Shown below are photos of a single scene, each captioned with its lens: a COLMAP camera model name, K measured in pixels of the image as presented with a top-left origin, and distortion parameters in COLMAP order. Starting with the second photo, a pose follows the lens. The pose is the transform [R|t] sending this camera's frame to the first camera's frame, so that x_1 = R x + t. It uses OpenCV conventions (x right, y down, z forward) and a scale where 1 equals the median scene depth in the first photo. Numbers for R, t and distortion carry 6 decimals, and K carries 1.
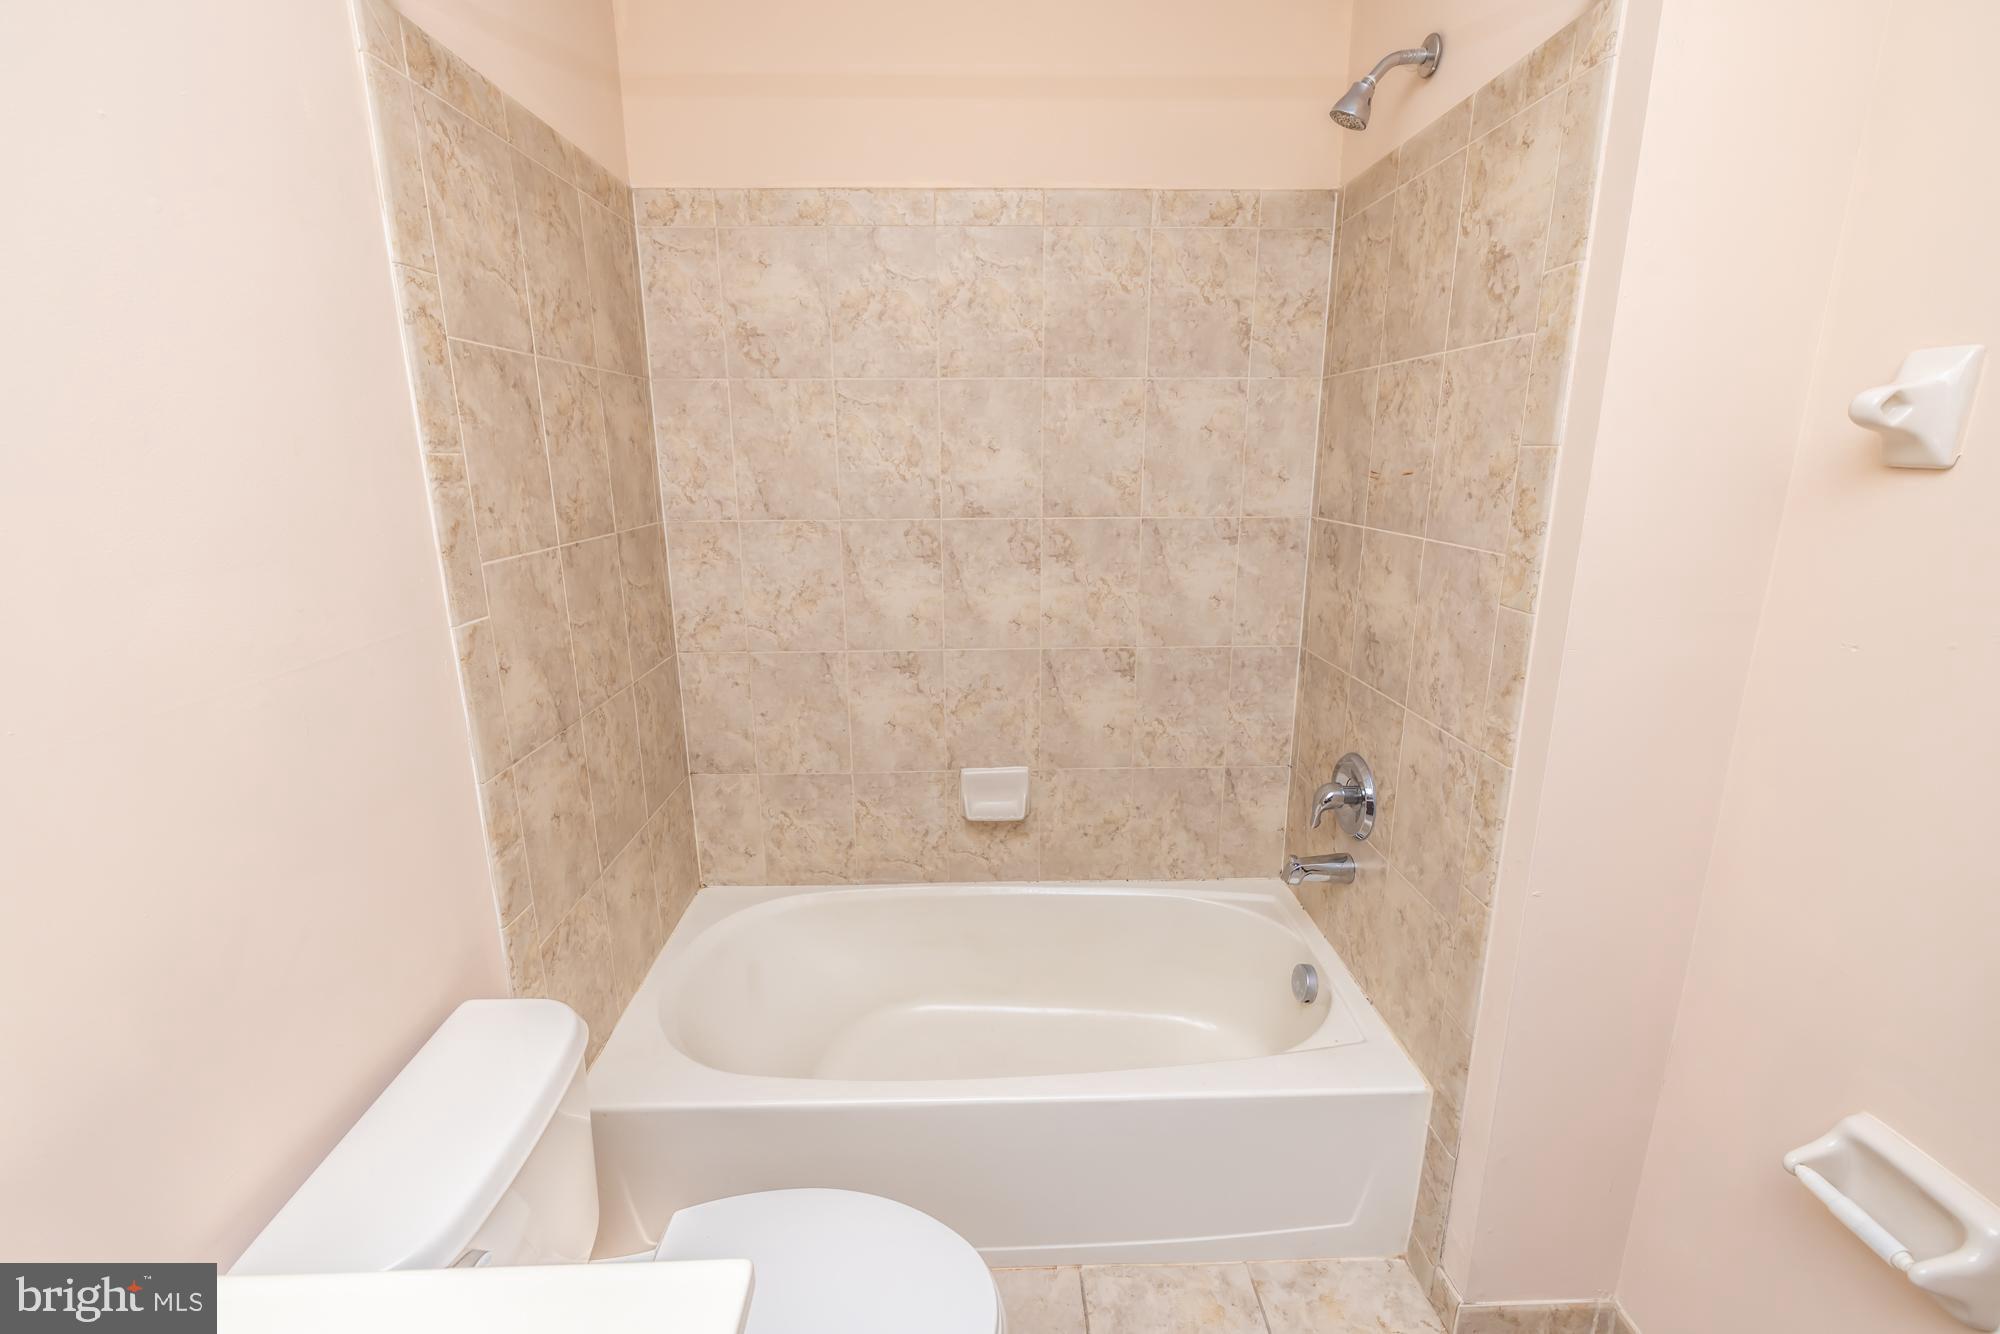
lens RADIAL K [[838.9, 0, 1006.6], [0, 838.9, 655.5], [0, 0, 1]] dist [-0.001580, -0.000480]
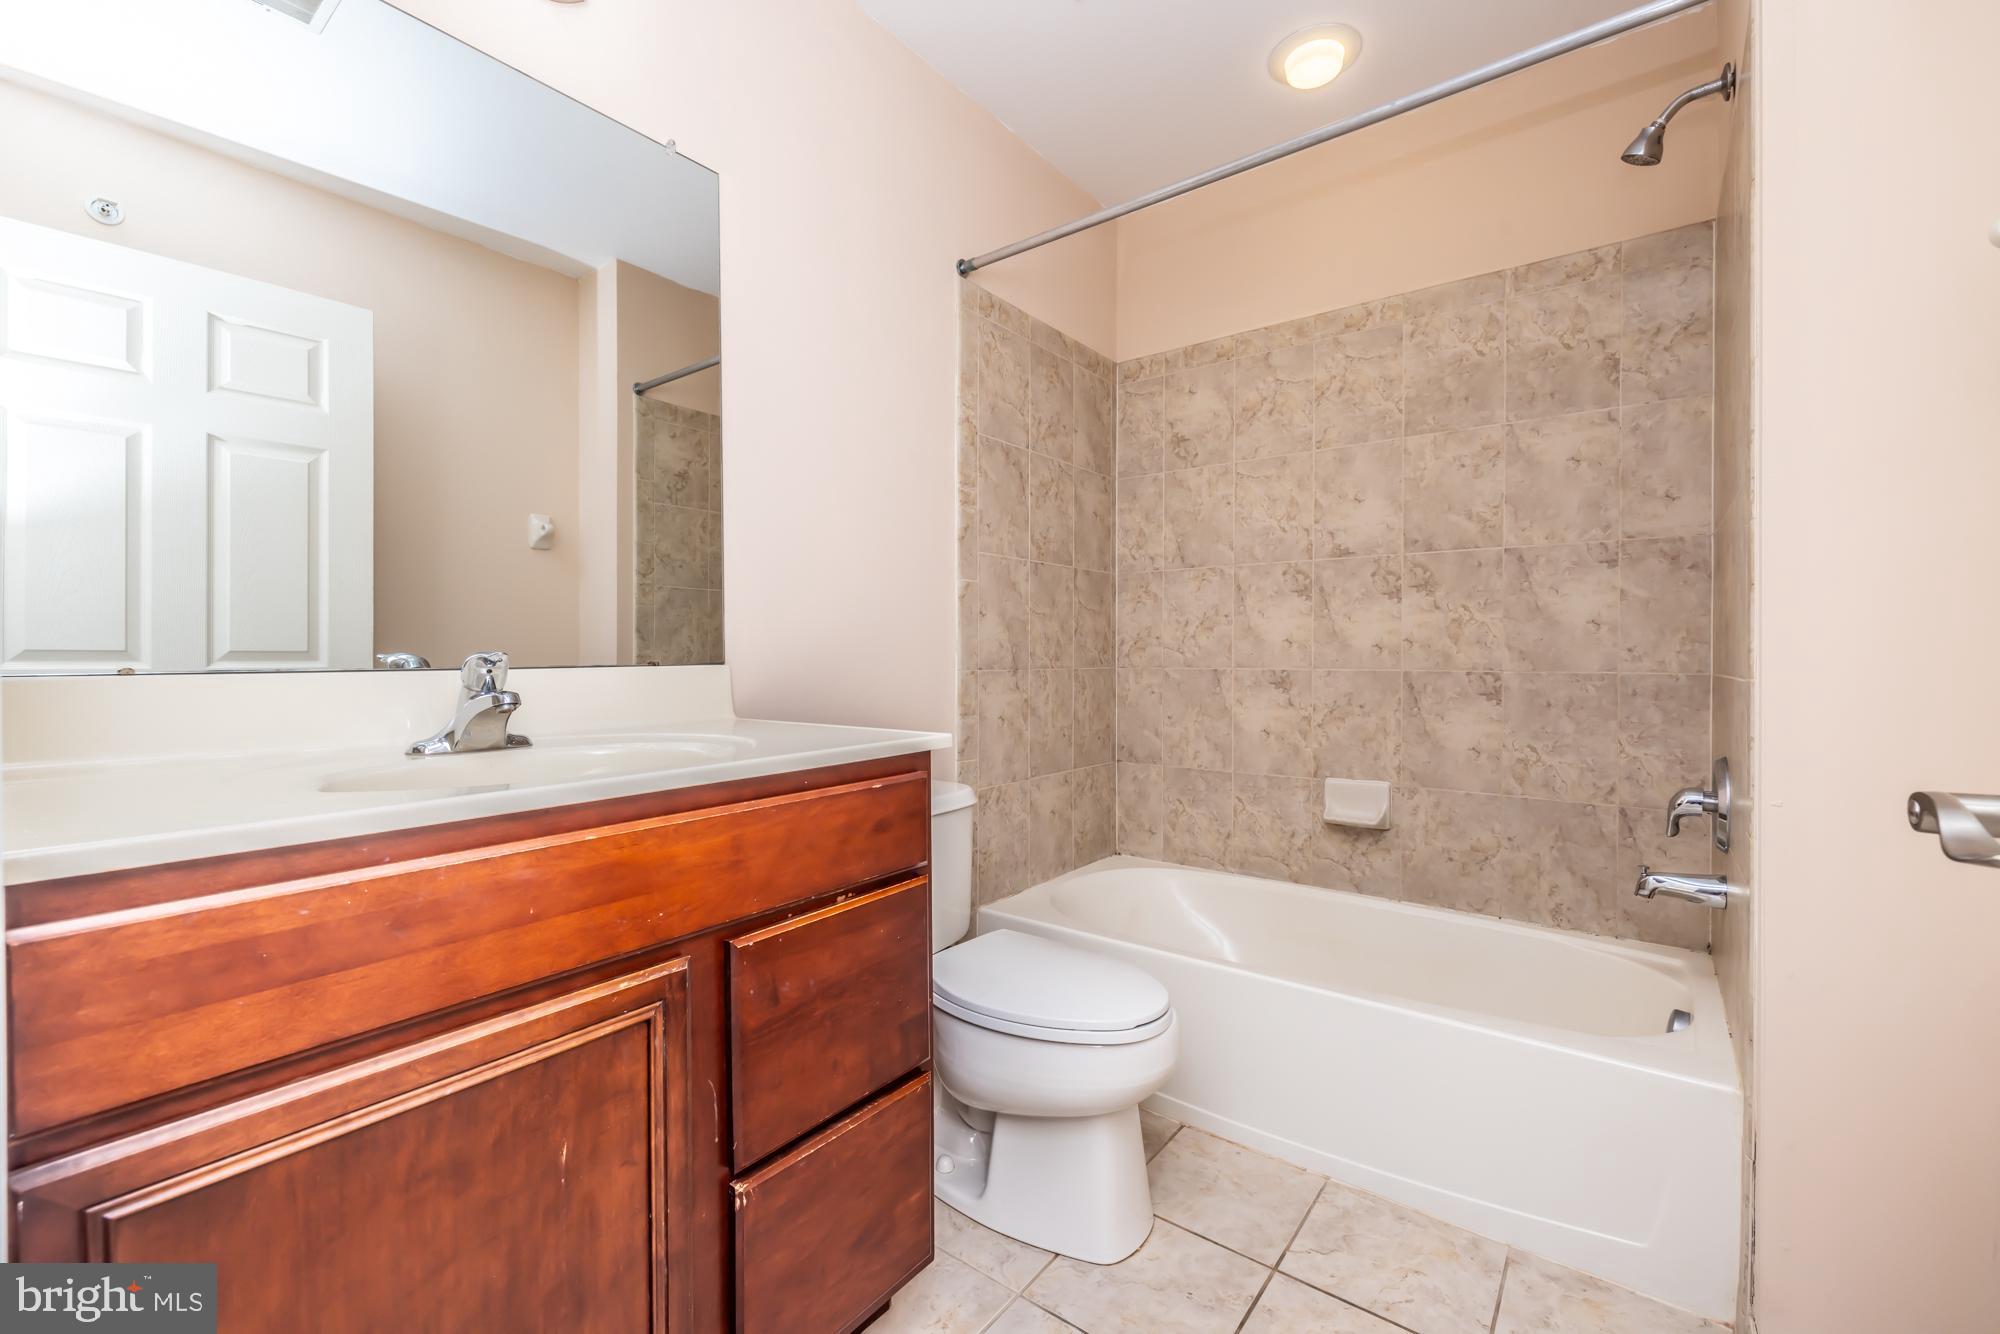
lens RADIAL K [[838.9, 0, 991.9], [0, 838.9, 659.9], [0, 0, 1]] dist [-0.001580, -0.000480]
pose [[0.772385, 0.008907, -0.635092, 0.347766], [-0.153502, 0.972879, -0.173040, 0.270414], [0.616326, 0.231142, 0.752805, -0.184610]]
